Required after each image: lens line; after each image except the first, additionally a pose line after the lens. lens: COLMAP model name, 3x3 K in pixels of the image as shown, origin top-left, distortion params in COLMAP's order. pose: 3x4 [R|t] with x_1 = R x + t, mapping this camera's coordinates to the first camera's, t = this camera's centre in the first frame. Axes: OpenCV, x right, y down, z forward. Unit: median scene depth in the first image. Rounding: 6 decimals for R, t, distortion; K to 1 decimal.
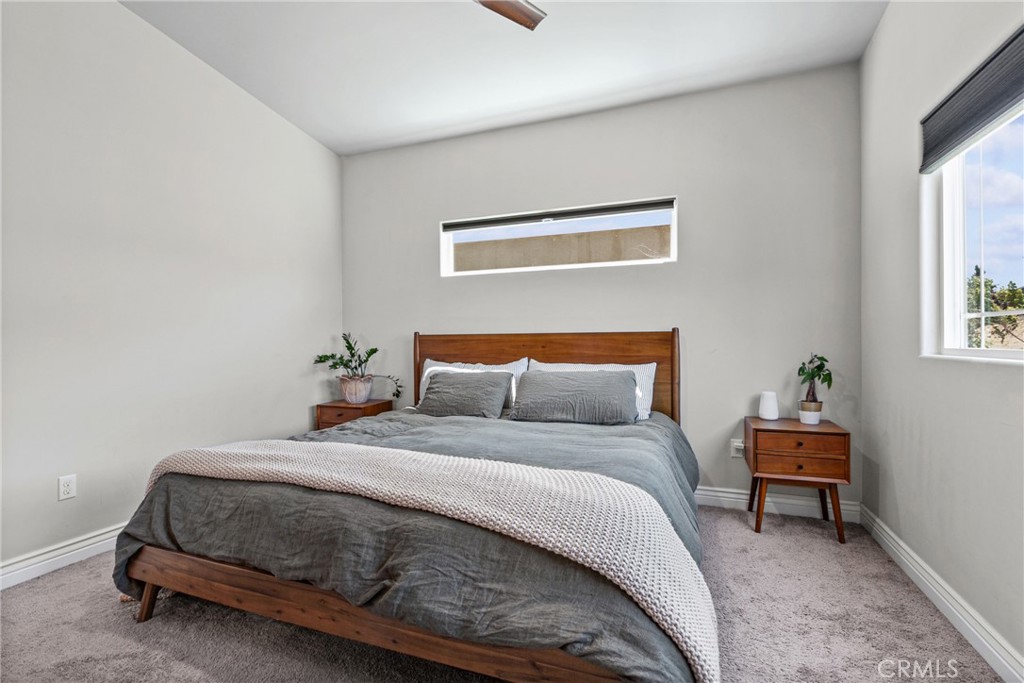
lens RADIAL K [[467.0, 0, 512.0], [0, 467.0, 341.5], [0, 0, 1]] dist [0.000346, 0.000192]
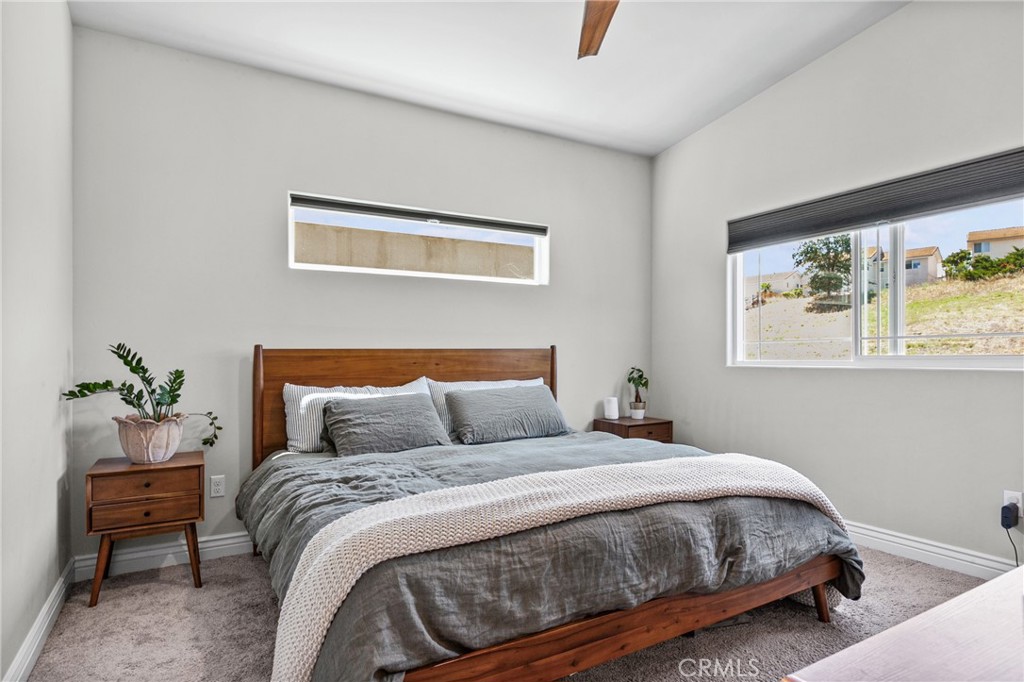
lens RADIAL K [[570.8, 0, 509.7], [0, 570.8, 361.2], [0, 0, 1]] dist [0.003973, 0.000647]
pose [[0.622147, -0.004787, 0.782886, -0.760532], [0.004331, 0.999987, 0.002673, 0.003826], [-0.782888, 0.001728, 0.622160, 0.234979]]
